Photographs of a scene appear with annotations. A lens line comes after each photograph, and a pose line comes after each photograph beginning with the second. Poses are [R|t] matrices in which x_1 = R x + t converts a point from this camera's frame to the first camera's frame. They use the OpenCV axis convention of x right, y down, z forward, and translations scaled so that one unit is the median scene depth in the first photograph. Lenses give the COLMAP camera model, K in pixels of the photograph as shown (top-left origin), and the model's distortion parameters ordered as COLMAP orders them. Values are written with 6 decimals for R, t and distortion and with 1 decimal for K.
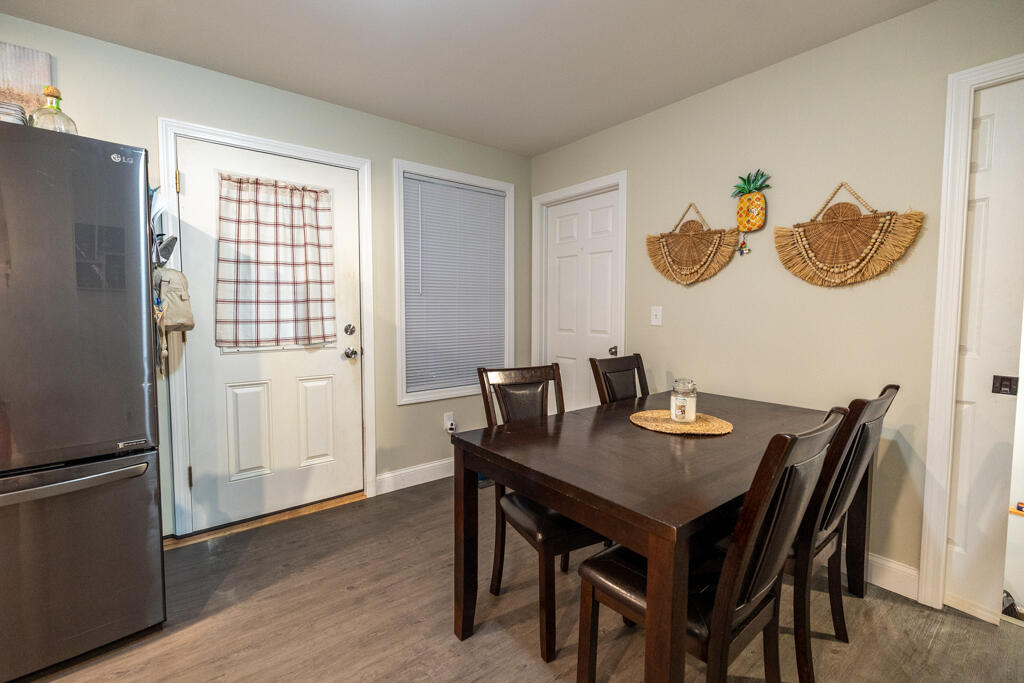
lens RADIAL K [[446.5, 0, 512.8], [0, 446.5, 338.4], [0, 0, 1]] dist [0.000950, -0.000270]
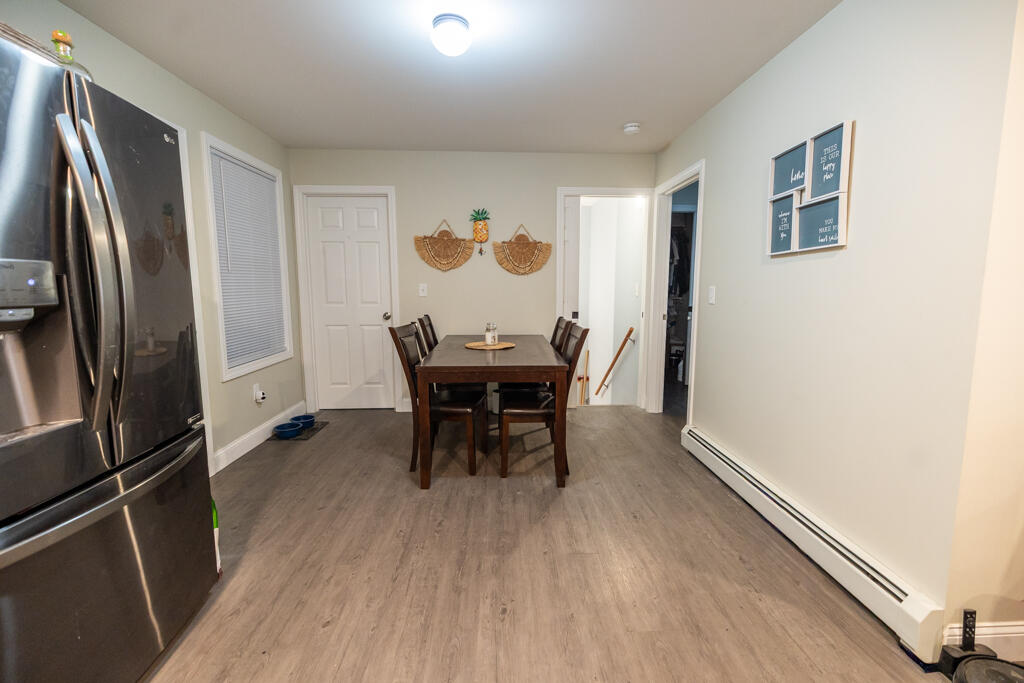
lens RADIAL K [[432.3, 0, 510.8], [0, 432.3, 338.2], [0, 0, 1]] dist [0.001646, 0.000390]
pose [[0.590746, -0.100913, 0.800522, -0.725764], [0.051405, 0.994840, 0.087475, -0.001003], [-0.805219, -0.010525, 0.592885, -0.116120]]
